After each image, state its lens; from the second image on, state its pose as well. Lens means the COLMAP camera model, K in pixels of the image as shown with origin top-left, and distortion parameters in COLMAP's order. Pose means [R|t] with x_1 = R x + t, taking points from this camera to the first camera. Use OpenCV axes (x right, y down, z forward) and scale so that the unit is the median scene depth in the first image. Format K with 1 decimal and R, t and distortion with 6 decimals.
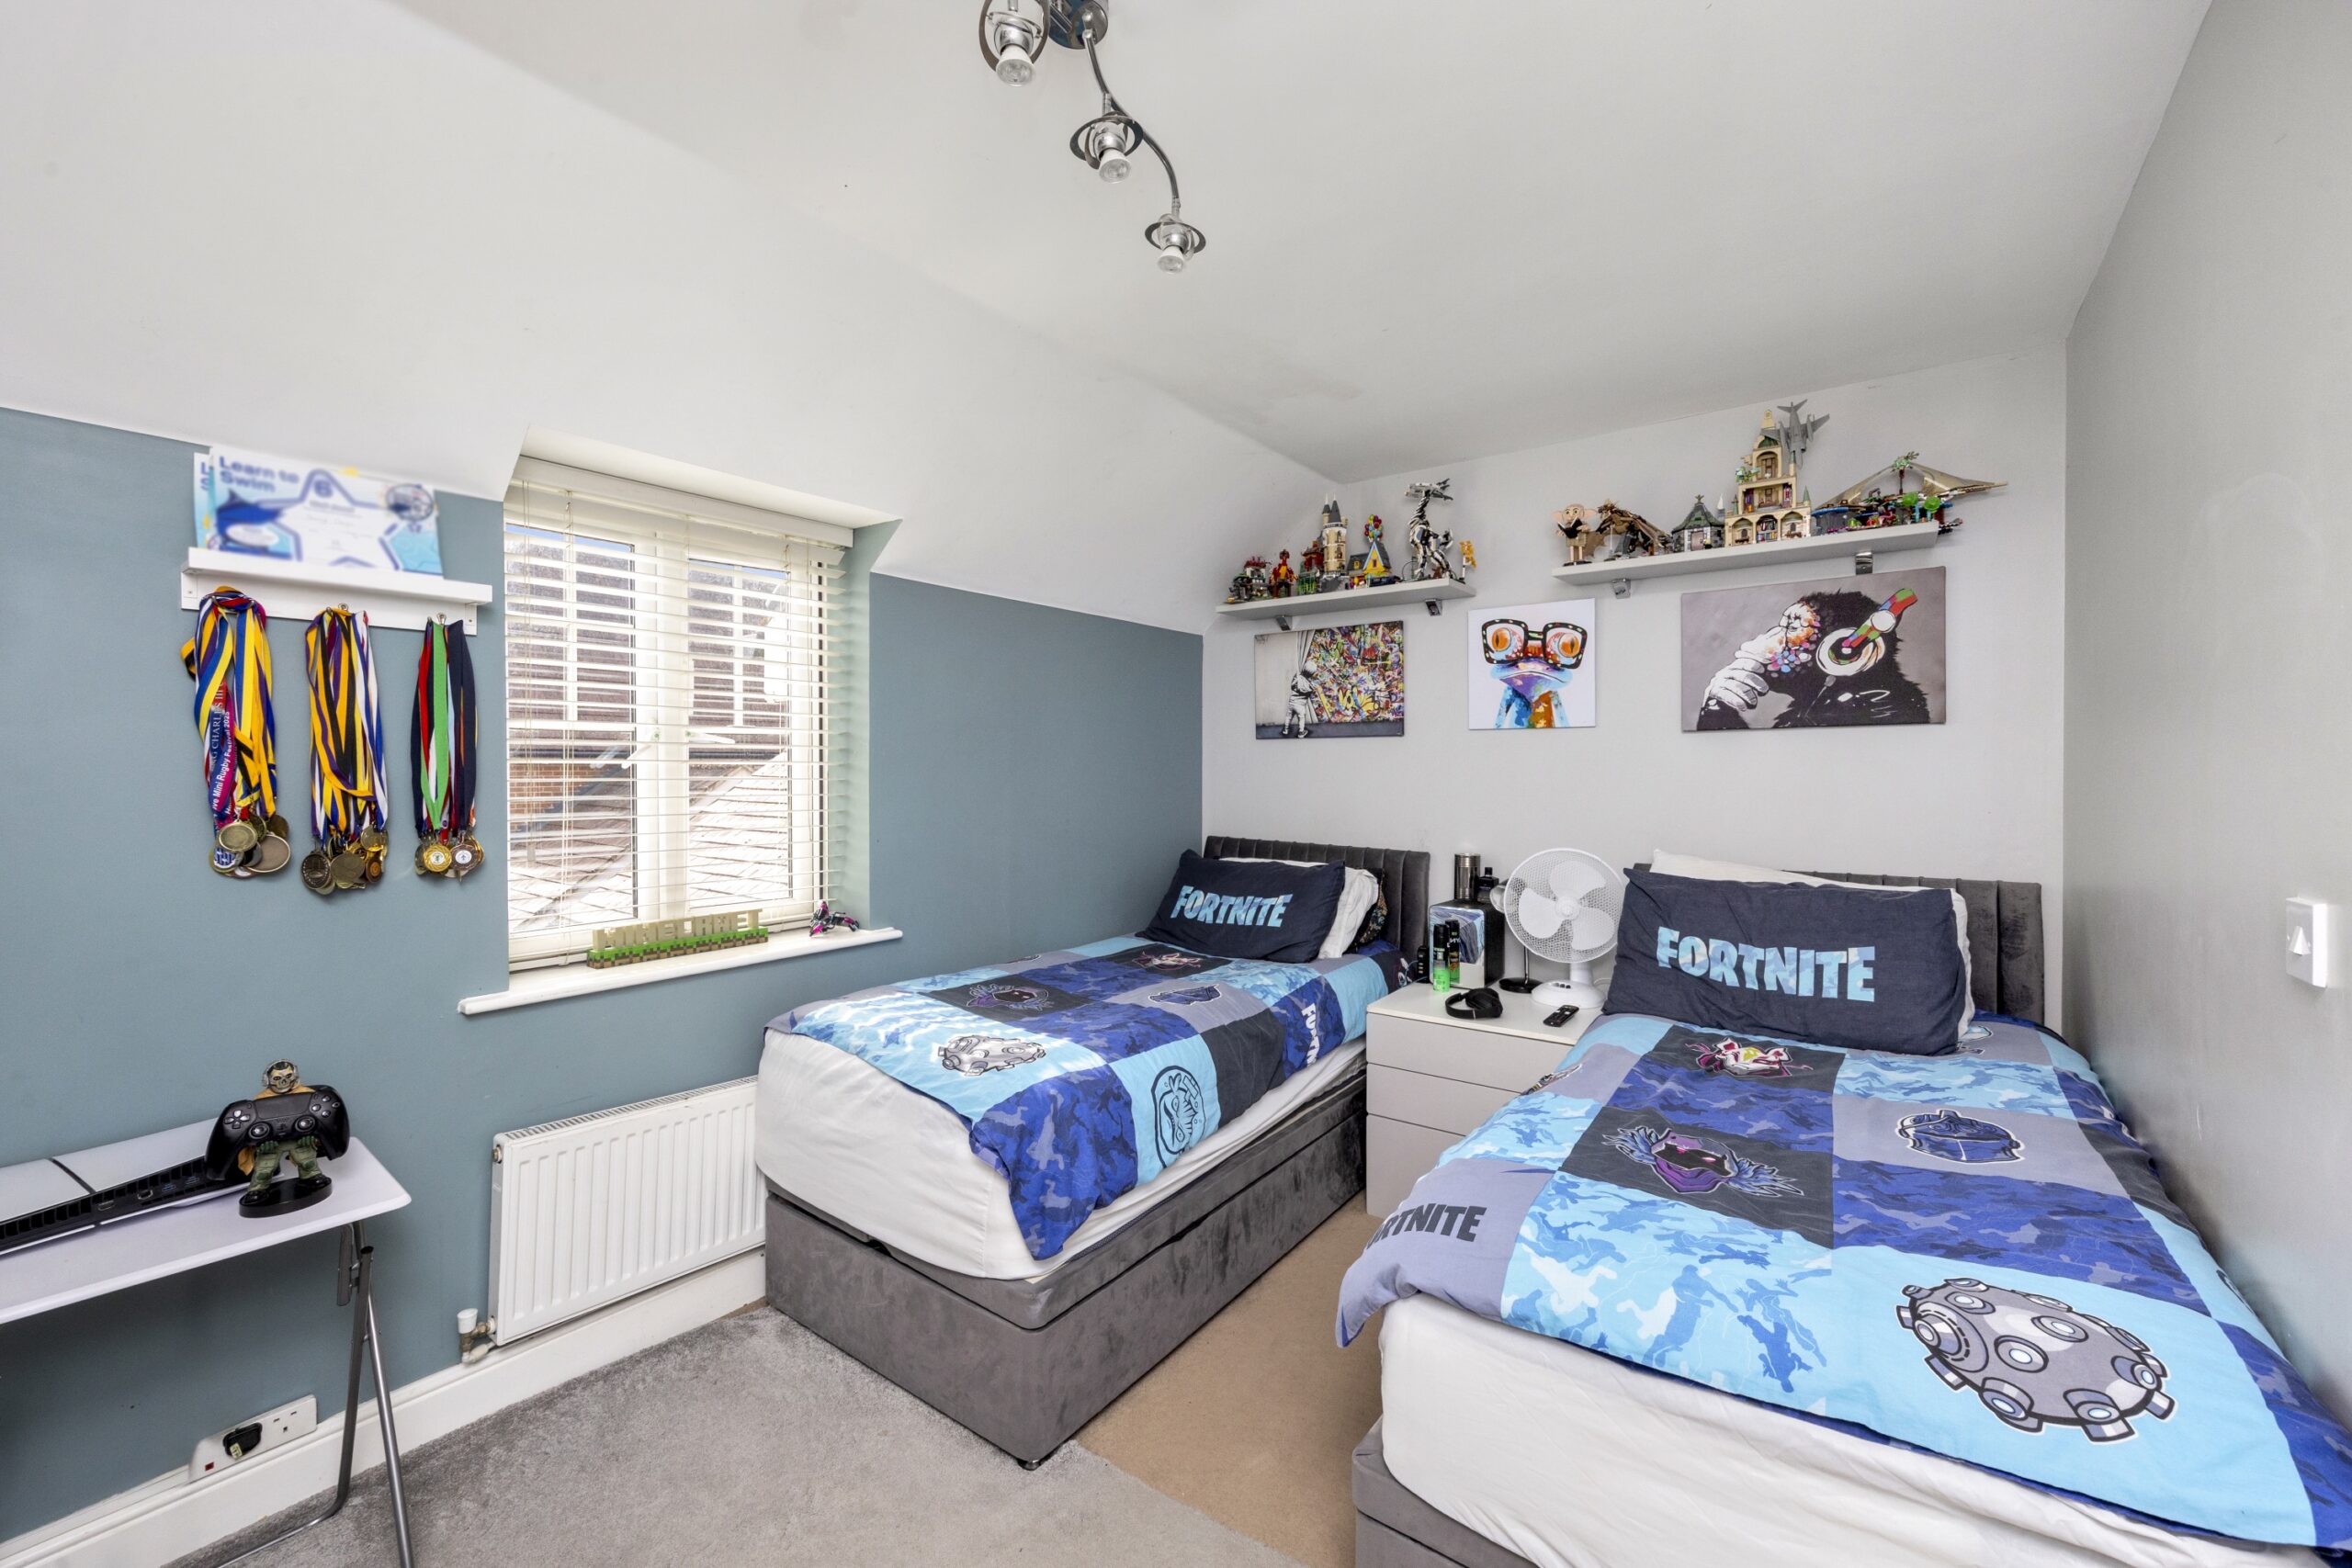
lens RADIAL K [[963.9, 0, 1176.0], [0, 963.9, 784.0], [0, 0, 1]] dist [-0.001182, 0.000017]
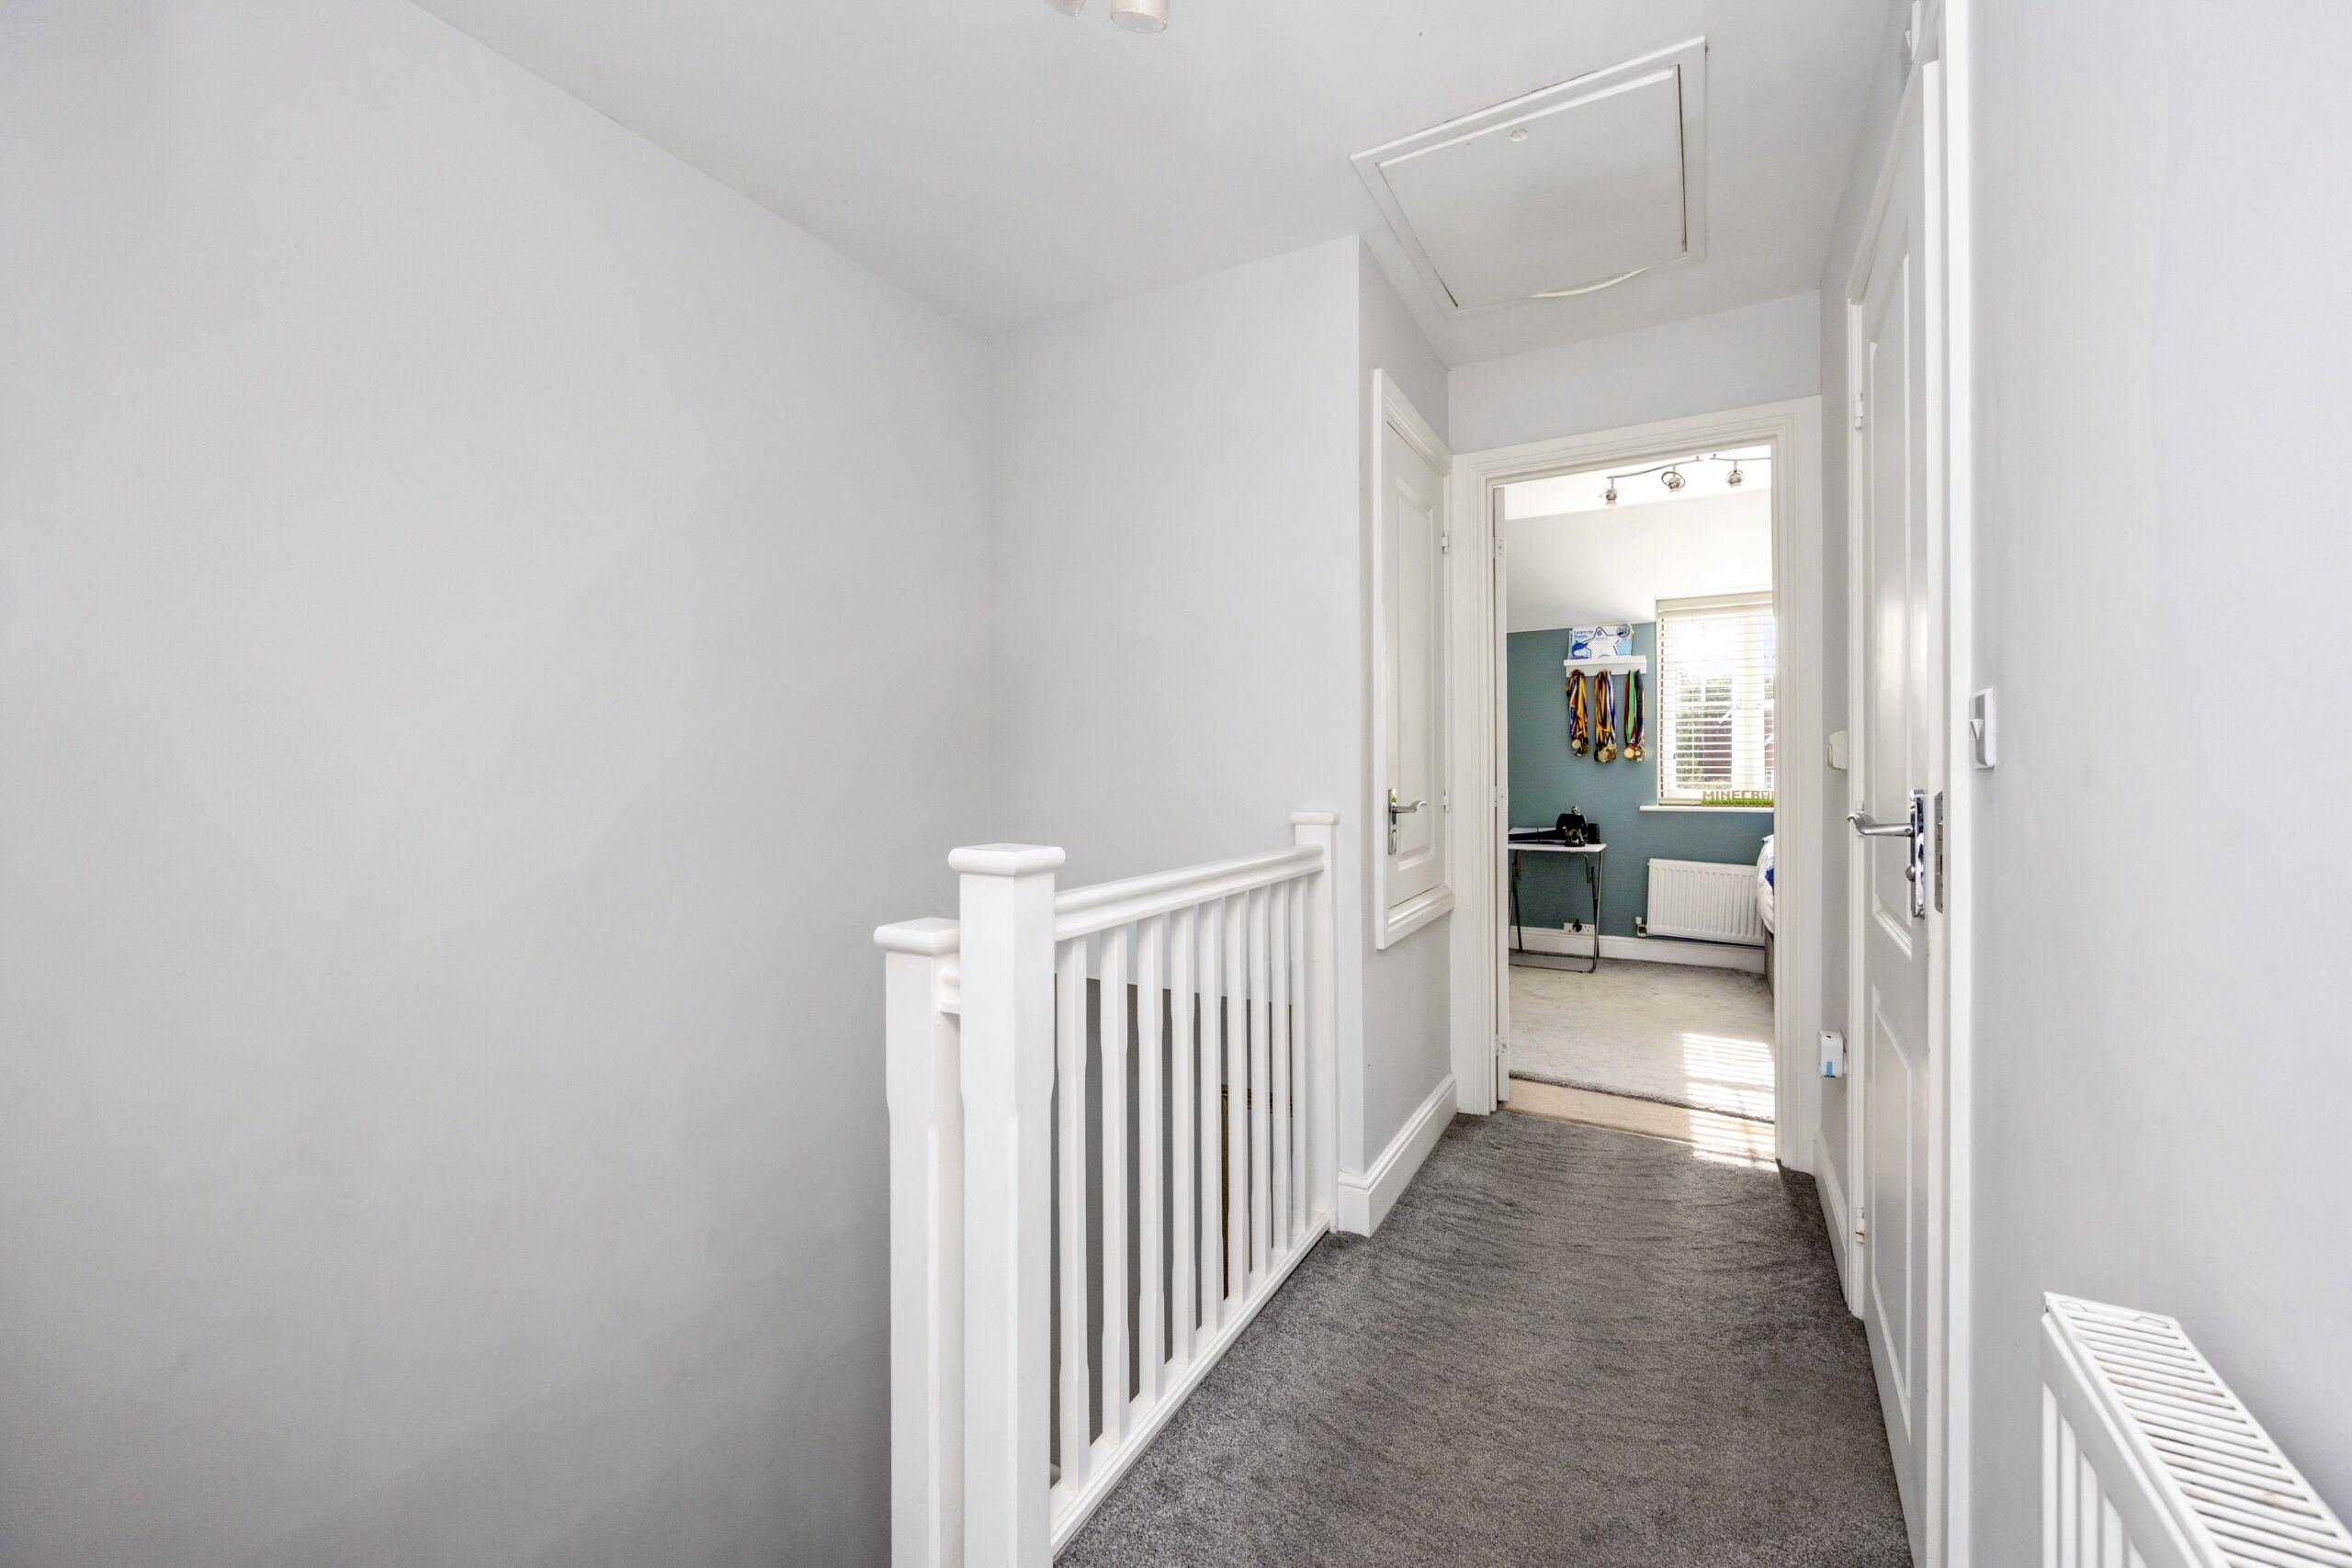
lens RADIAL K [[930.9, 0, 1176.0], [0, 930.9, 784.0], [0, 0, 1]] dist [0.000237, 0.000001]
pose [[0.124678, 0.021713, -0.991960, 1.922421], [-0.009700, 0.999739, 0.020664, 0.130190], [0.992150, 0.007046, 0.124856, -0.726393]]
